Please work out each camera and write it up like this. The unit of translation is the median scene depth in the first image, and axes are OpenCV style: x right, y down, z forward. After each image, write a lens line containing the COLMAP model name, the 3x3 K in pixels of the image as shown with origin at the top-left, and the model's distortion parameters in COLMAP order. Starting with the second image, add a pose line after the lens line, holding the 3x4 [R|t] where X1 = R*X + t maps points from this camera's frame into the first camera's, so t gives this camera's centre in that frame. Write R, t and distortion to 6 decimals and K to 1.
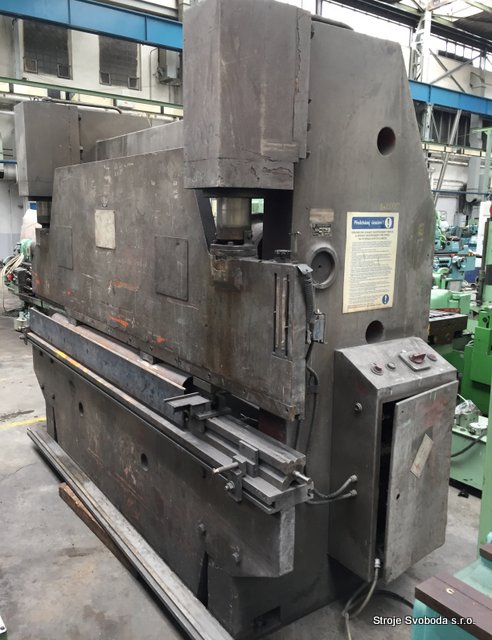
lens RADIAL K [[554.5, 0, 246.0], [0, 554.5, 320.0], [0, 0, 1]] dist [0.009456, -0.000838]
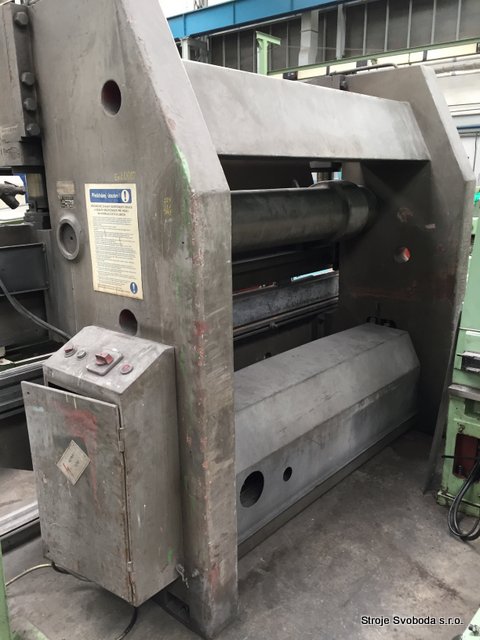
lens RADIAL K [[550.0, 0, 240.0], [0, 550.0, 320.0], [0, 0, 1]] dist [0.045851, -0.020022]
pose [[0.238135, 0.223006, -0.945283, 1.155637], [-0.170369, 0.967783, 0.185395, -0.182722], [0.956173, 0.116898, 0.268456, 0.987775]]
